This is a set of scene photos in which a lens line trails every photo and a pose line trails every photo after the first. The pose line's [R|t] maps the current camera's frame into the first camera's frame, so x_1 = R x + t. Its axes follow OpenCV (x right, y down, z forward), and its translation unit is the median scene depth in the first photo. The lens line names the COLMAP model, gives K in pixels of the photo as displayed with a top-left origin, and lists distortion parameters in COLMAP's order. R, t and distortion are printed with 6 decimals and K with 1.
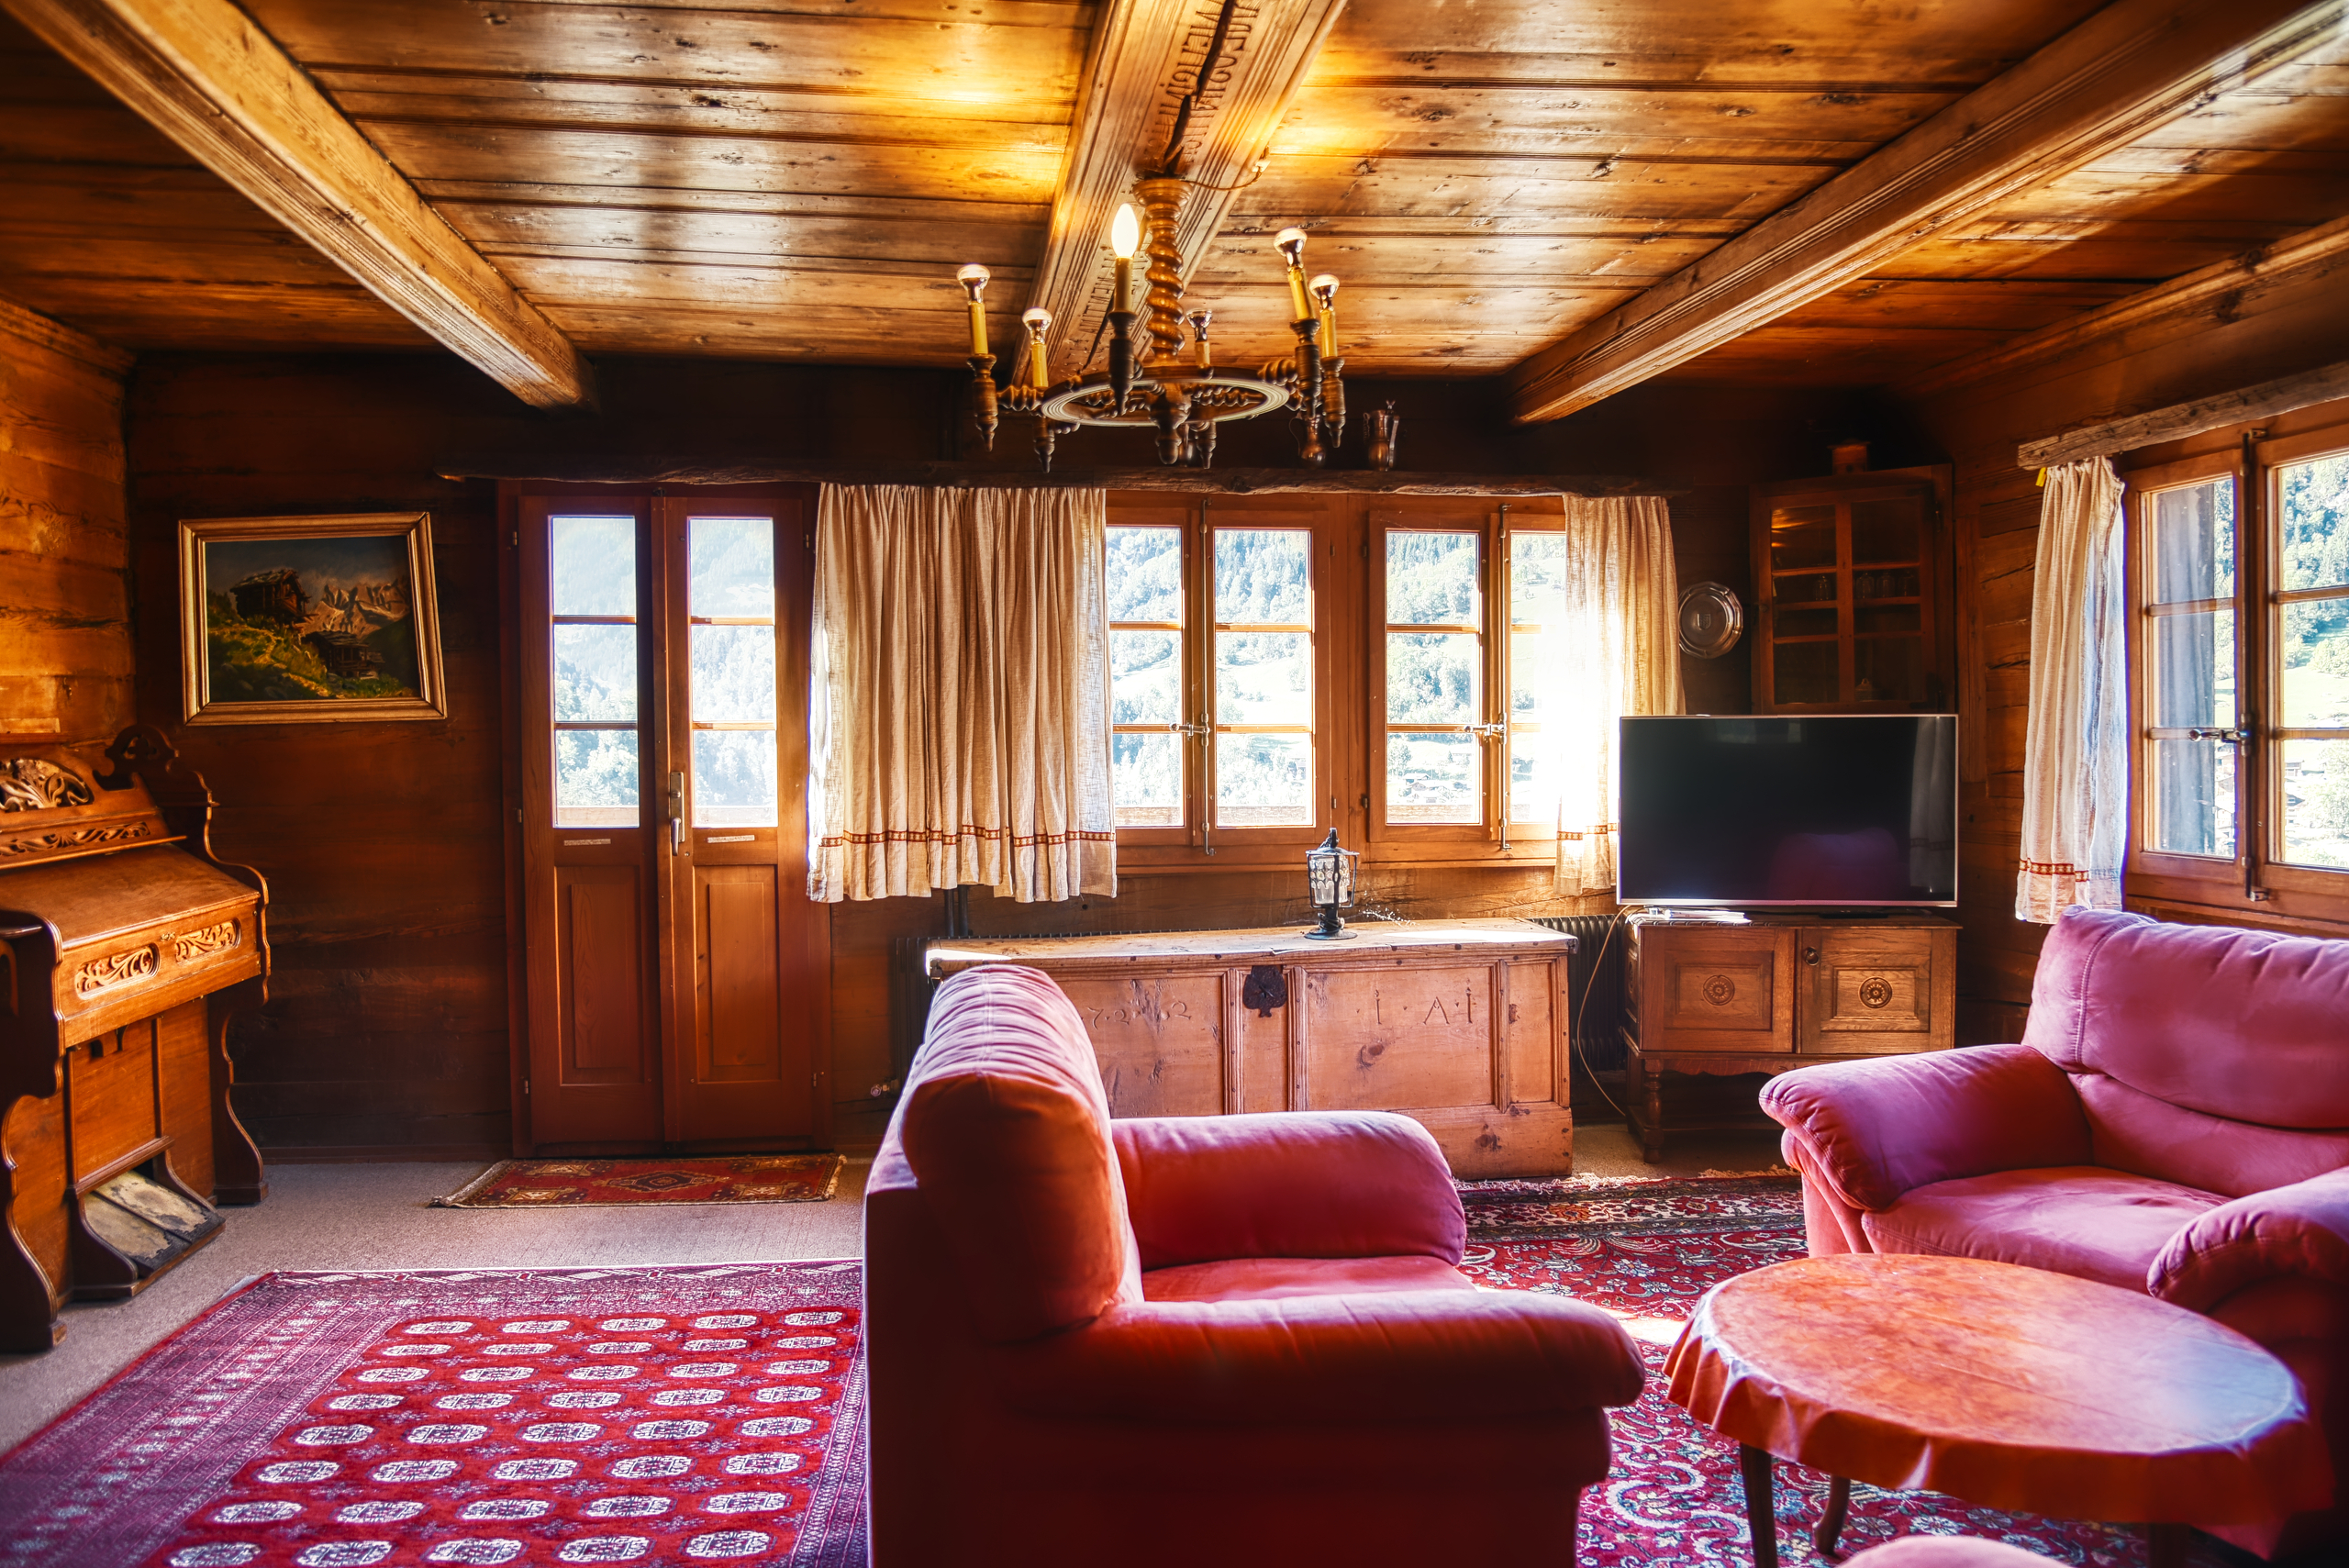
lens RADIAL K [[1615.2, 0, 1174.6], [0, 1615.2, 781.2], [0, 0, 1]] dist [0.000183, -0.000073]
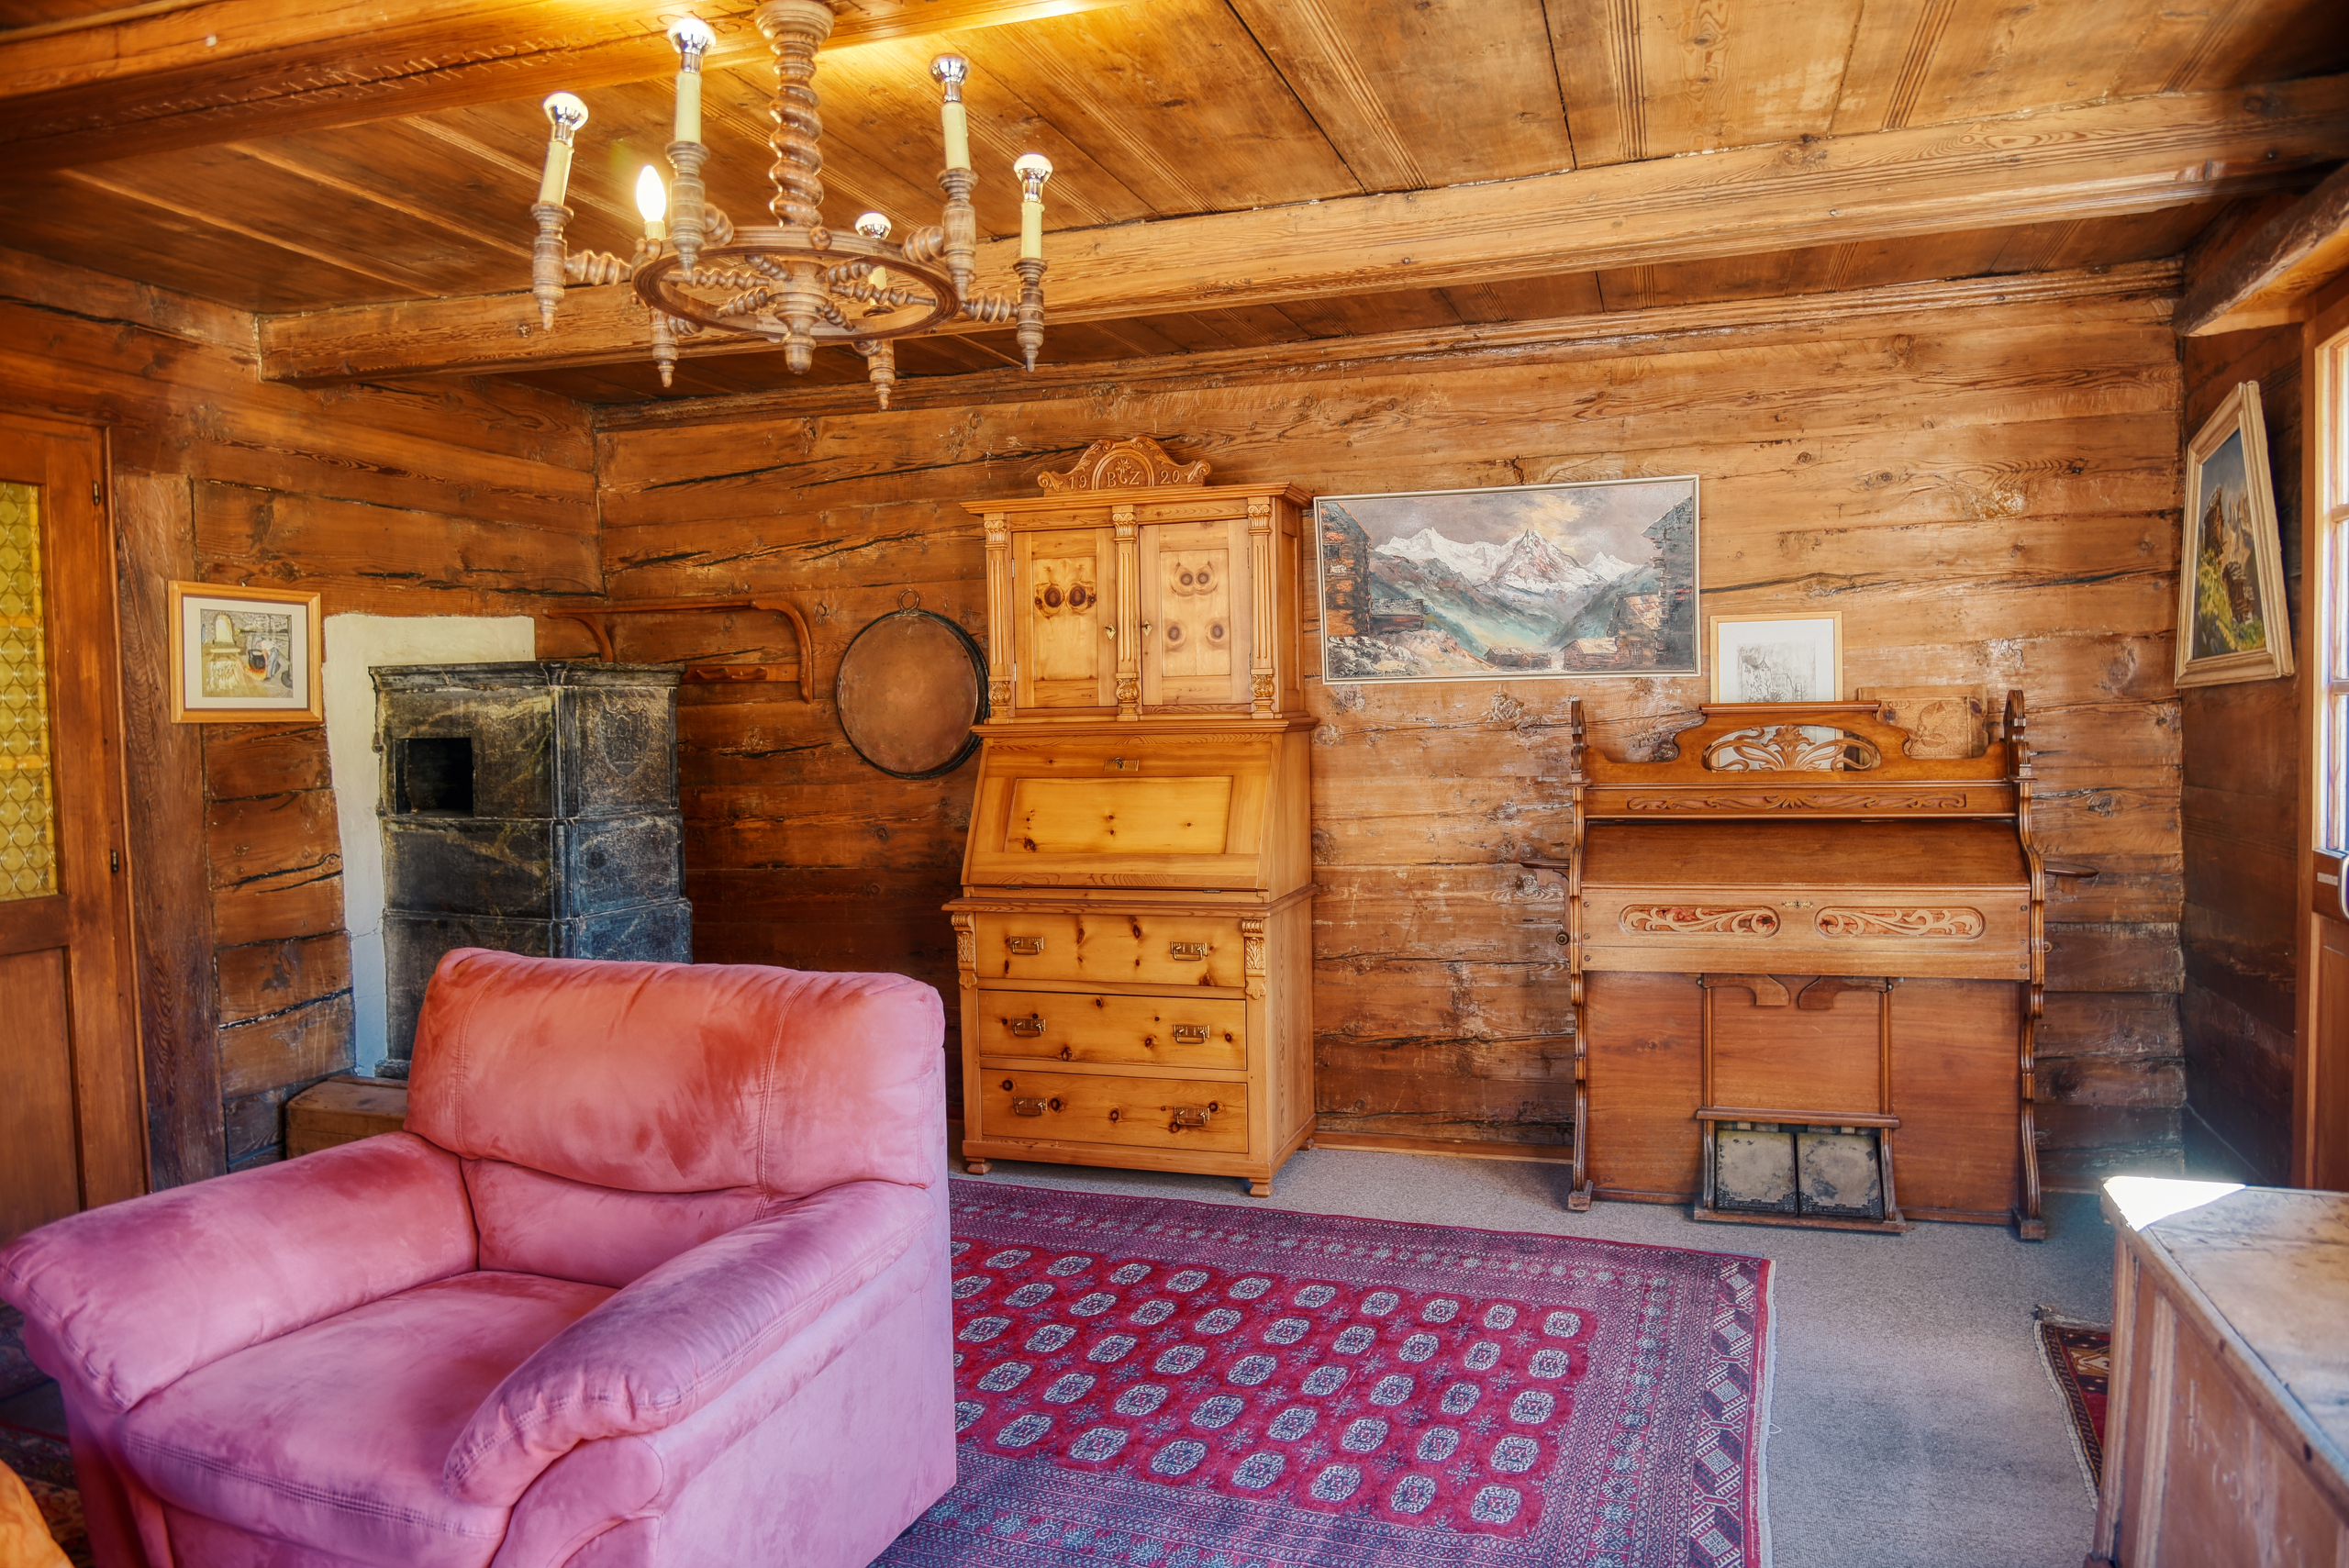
lens RADIAL K [[1615.2, 0, 1175.9], [0, 1615.2, 784.5], [0, 0, 1]] dist [0.000183, -0.000073]
pose [[-0.441031, 0.046342, -0.896295, 0.478055], [-0.006382, 0.998479, 0.054765, -0.033113], [0.897469, 0.029873, -0.440064, 1.166820]]
